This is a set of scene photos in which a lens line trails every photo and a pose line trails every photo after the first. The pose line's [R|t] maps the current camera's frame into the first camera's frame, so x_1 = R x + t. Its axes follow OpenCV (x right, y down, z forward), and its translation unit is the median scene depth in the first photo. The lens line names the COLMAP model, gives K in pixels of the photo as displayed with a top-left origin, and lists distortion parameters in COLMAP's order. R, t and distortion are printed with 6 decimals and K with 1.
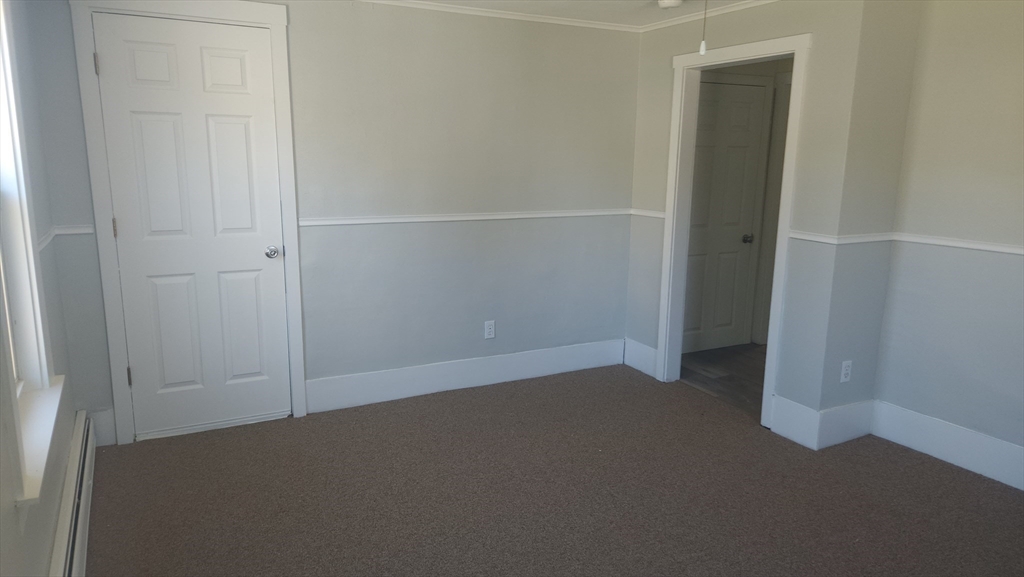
lens RADIAL K [[692.1, 0, 512.9], [0, 692.1, 295.9], [0, 0, 1]] dist [0.031804, -0.004586]
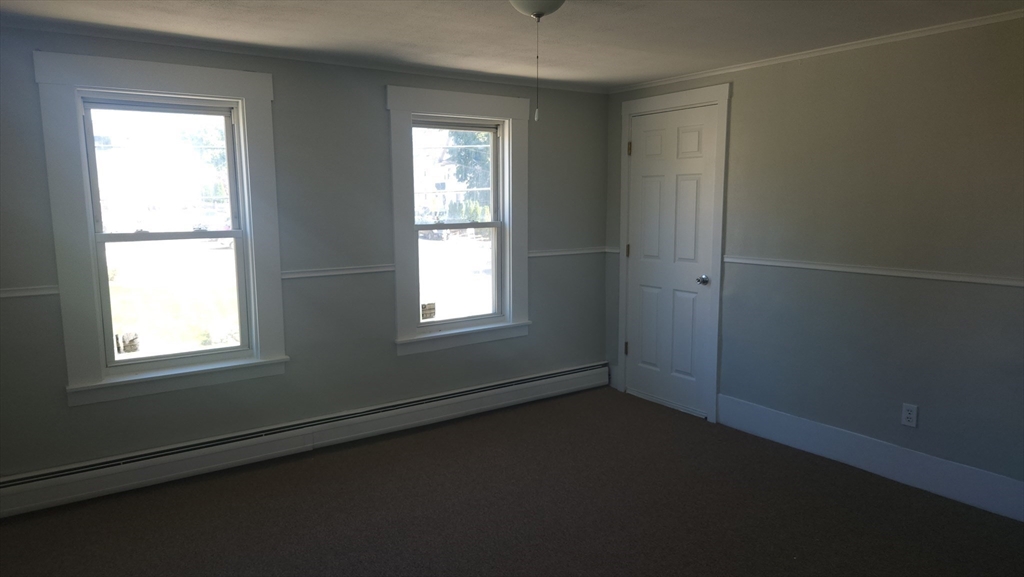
lens RADIAL K [[692.1, 0, 512.9], [0, 692.1, 295.9], [0, 0, 1]] dist [0.031804, -0.004586]
pose [[0.105908, 0.121327, -0.986946, 0.831678], [-0.196251, 0.975557, 0.098868, -0.089647], [0.974817, 0.183218, 0.127130, 0.505318]]
